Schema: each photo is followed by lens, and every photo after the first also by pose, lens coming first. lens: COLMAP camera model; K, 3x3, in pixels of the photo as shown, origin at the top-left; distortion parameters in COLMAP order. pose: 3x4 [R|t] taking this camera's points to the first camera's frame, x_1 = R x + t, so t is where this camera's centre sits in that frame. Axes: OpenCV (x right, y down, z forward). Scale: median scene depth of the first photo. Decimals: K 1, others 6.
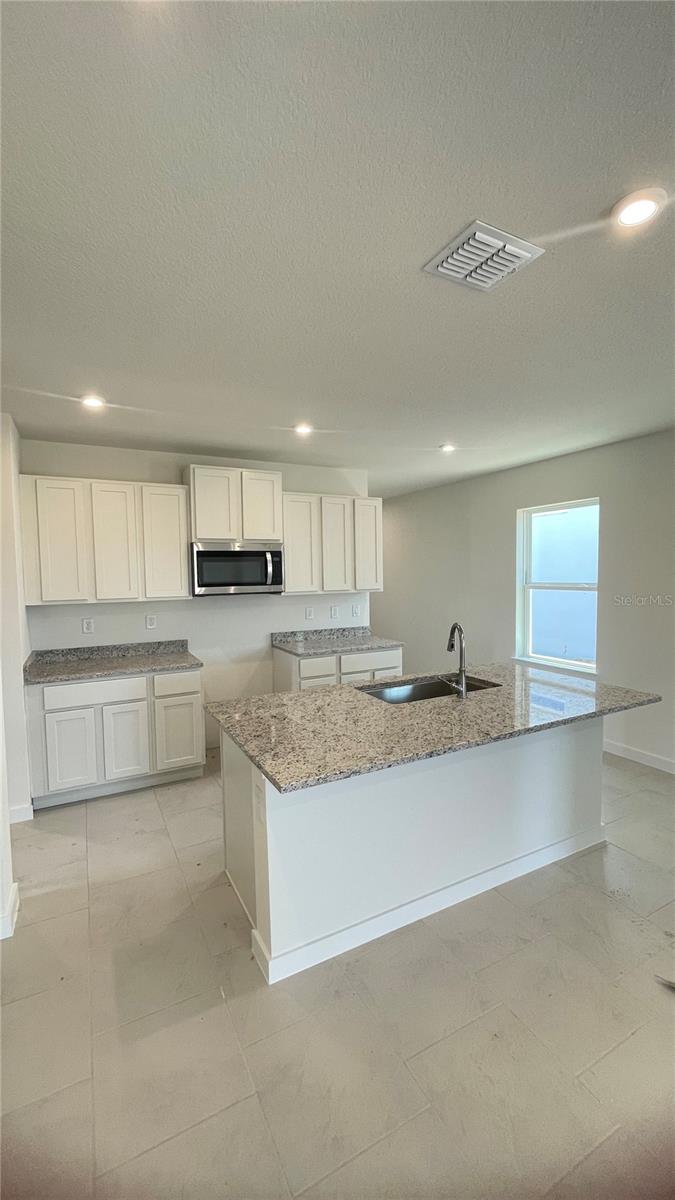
lens RADIAL K [[478.9, 0, 337.5], [0, 478.9, 600.0], [0, 0, 1]] dist [0.000117, 0.000004]
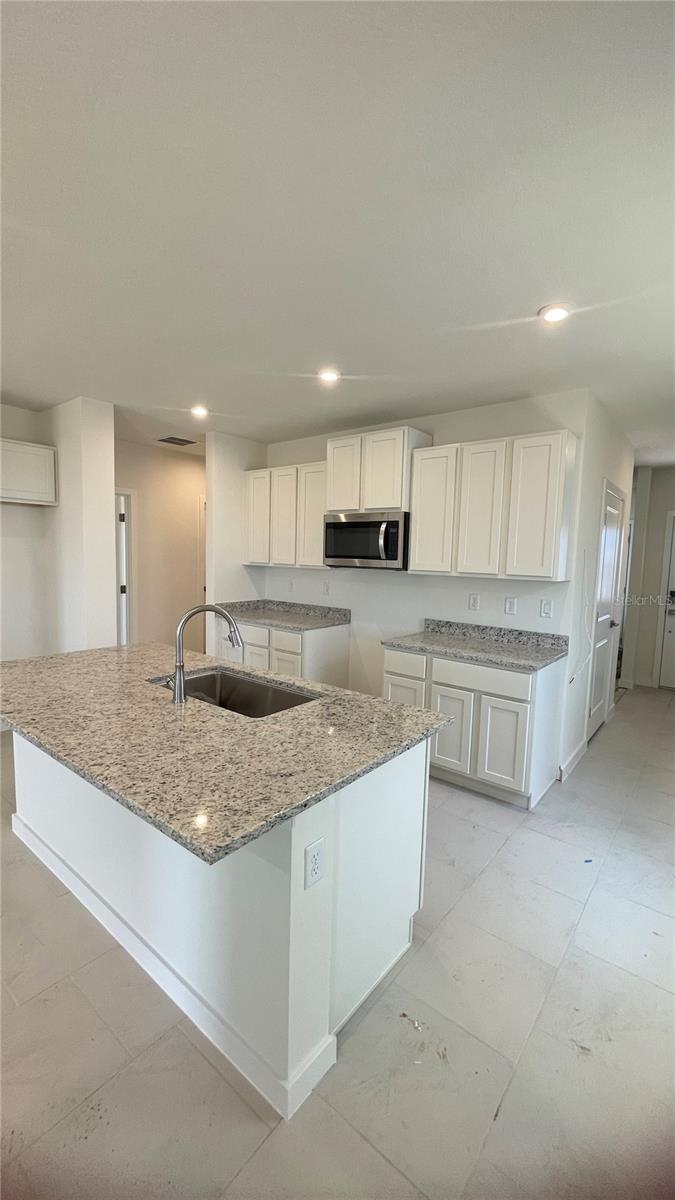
lens RADIAL K [[478.9, 0, 337.5], [0, 478.9, 600.0], [0, 0, 1]] dist [0.000117, 0.000004]
pose [[0.397307, 0.113923, -0.910587, 0.628343], [-0.087891, 0.992427, 0.085813, -0.025300], [0.913467, 0.045938, 0.404311, 0.560767]]
